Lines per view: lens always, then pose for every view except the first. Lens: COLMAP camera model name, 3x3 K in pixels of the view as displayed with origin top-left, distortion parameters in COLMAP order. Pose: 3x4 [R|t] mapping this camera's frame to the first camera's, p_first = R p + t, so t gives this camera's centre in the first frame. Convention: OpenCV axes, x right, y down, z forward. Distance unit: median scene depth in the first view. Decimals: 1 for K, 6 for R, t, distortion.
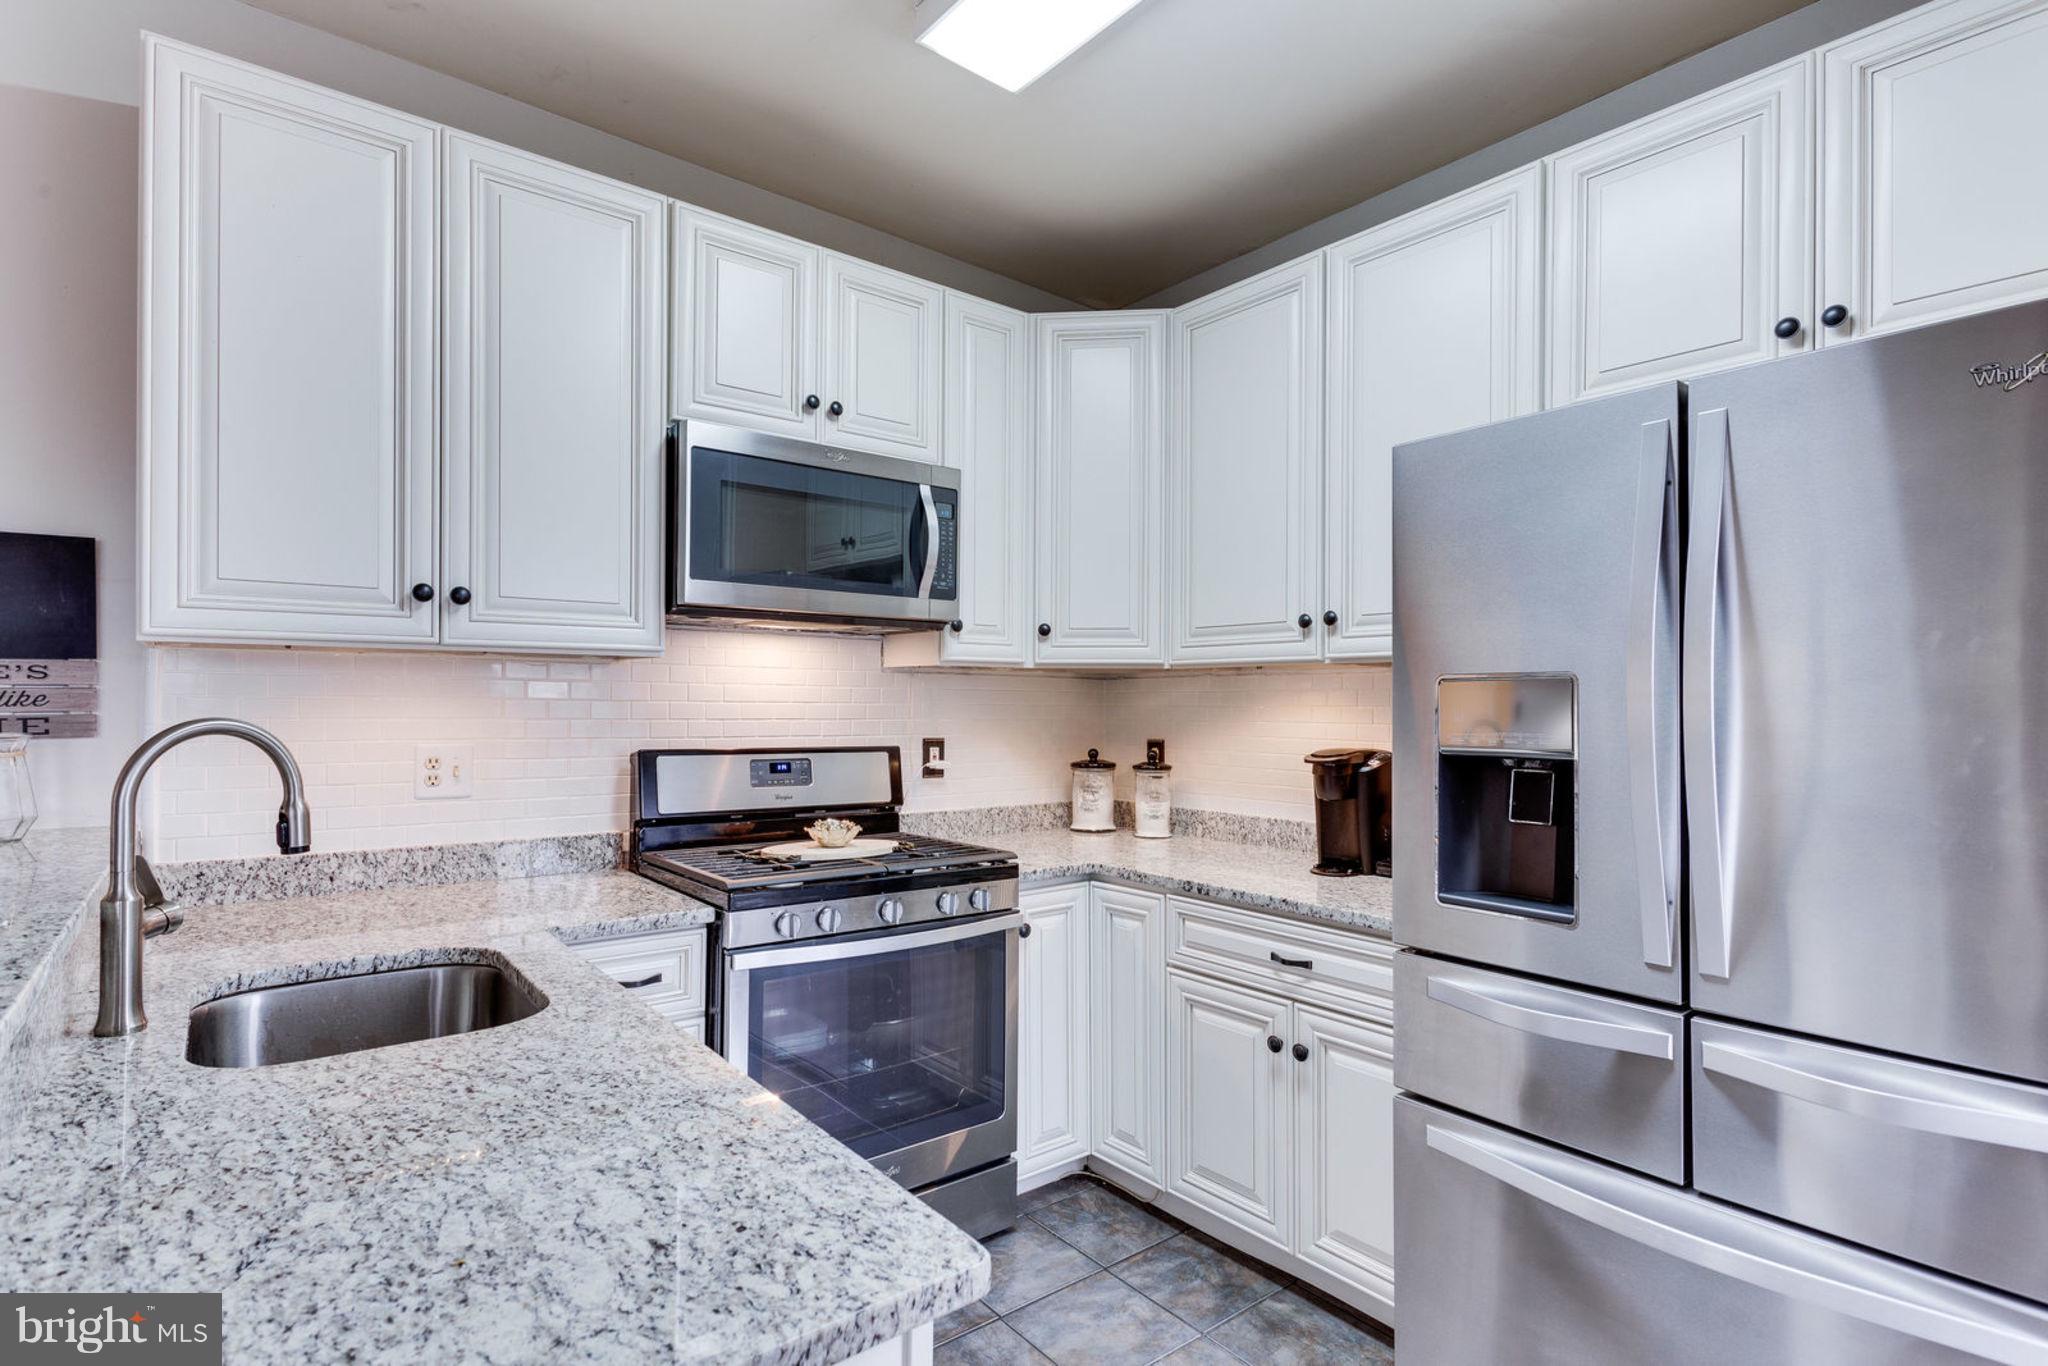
lens RADIAL K [[996.8, 0, 1036.9], [0, 996.8, 699.4], [0, 0, 1]] dist [0.005232, -0.003793]
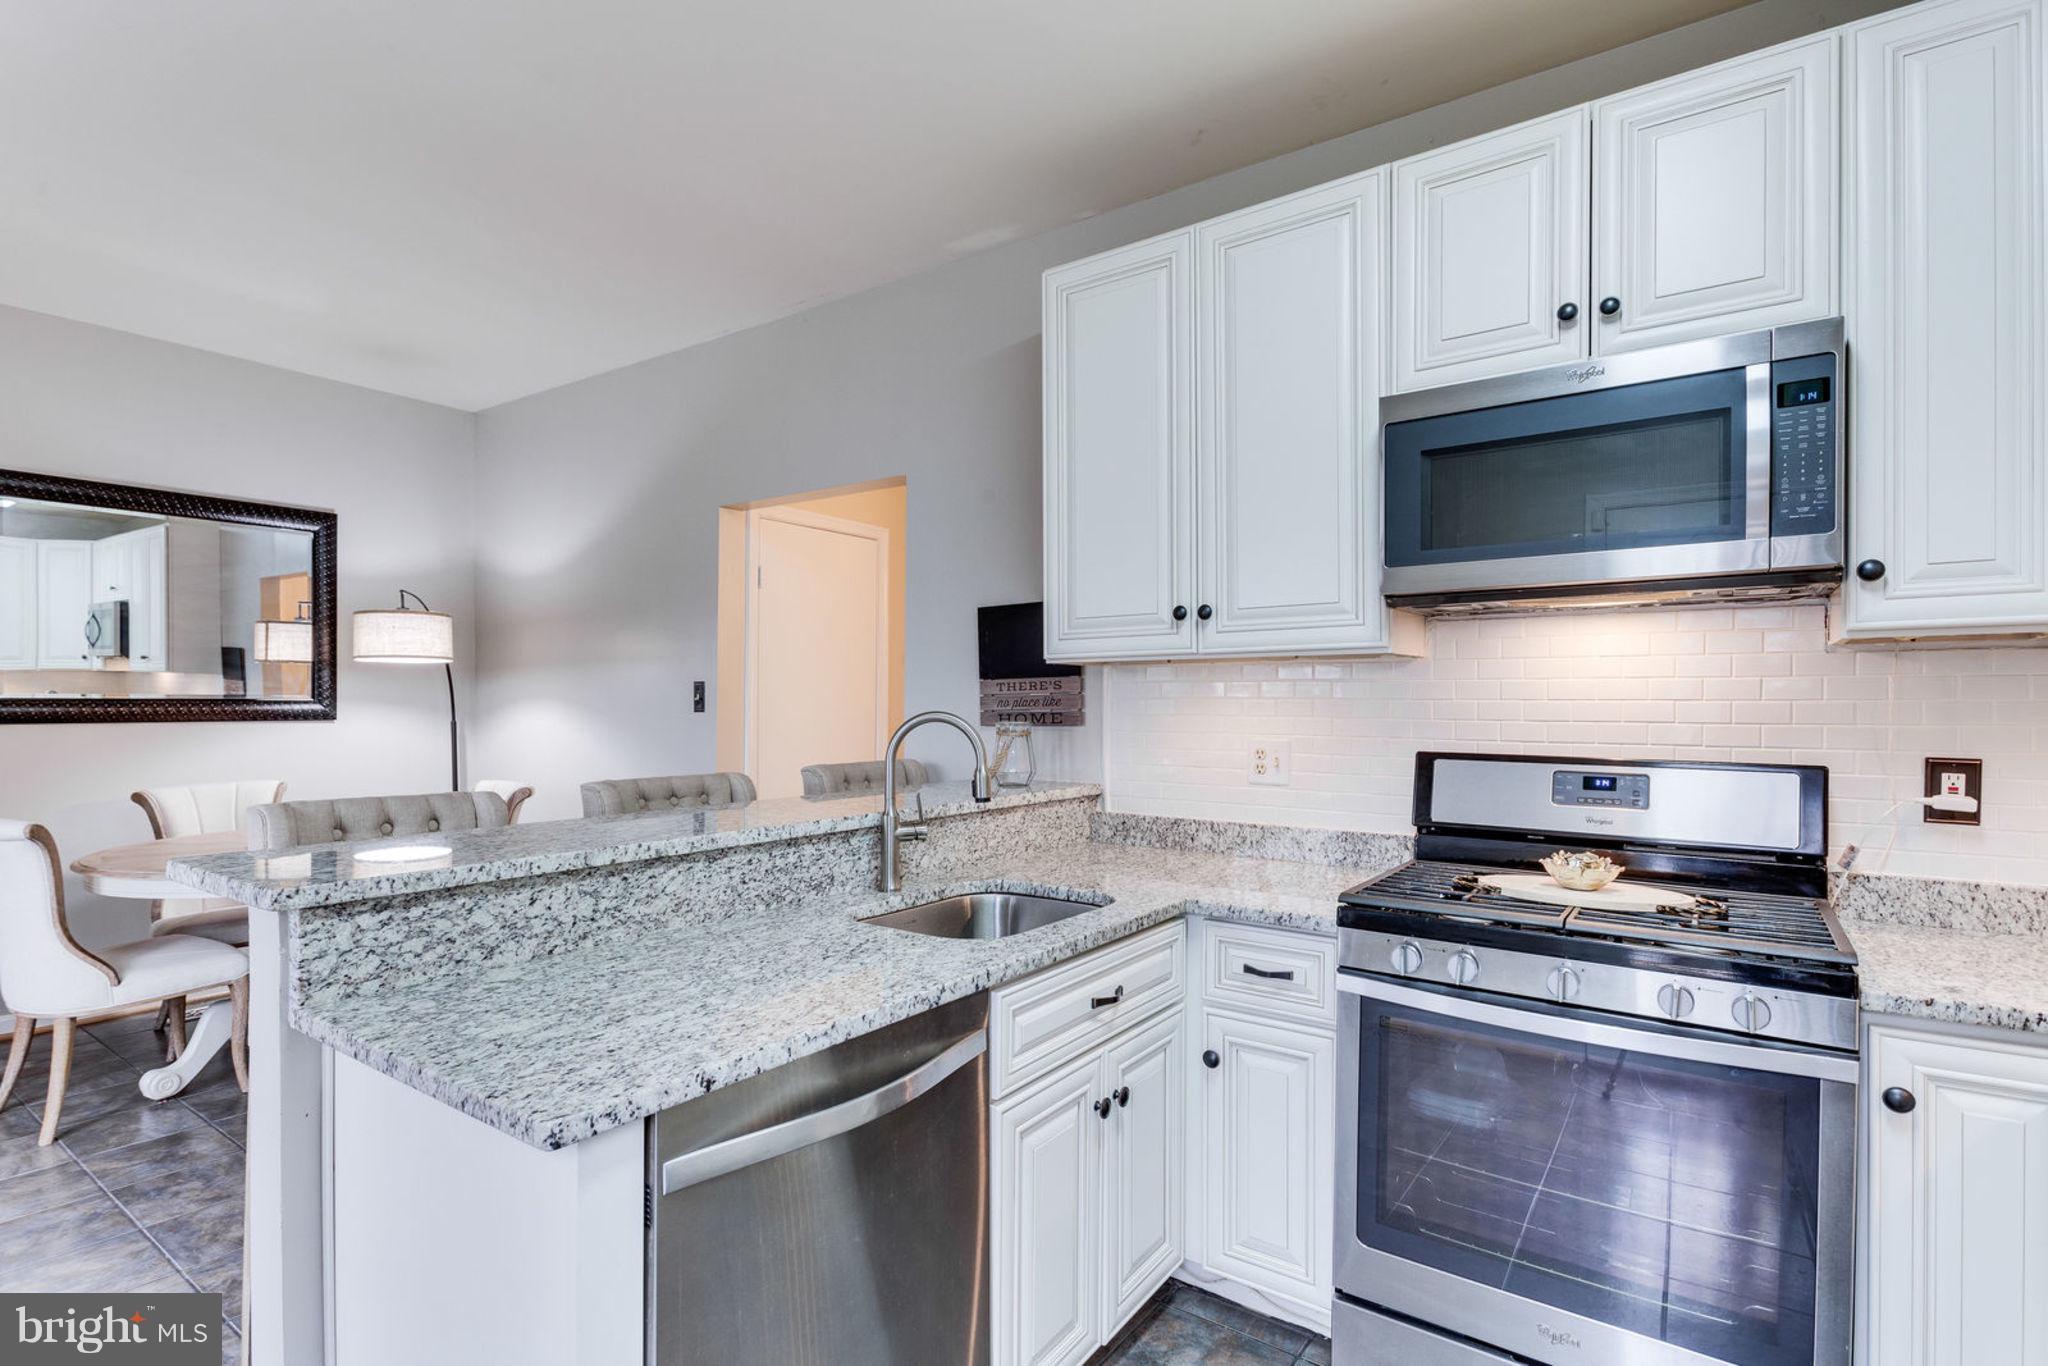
lens RADIAL K [[996.8, 0, 1007.8], [0, 996.8, 701.1], [0, 0, 1]] dist [0.005232, -0.003793]
pose [[0.260548, -0.007808, -0.965429, 0.418962], [0.005437, 0.999963, -0.006620, 0.007415], [0.965446, -0.003525, 0.260581, 0.383001]]
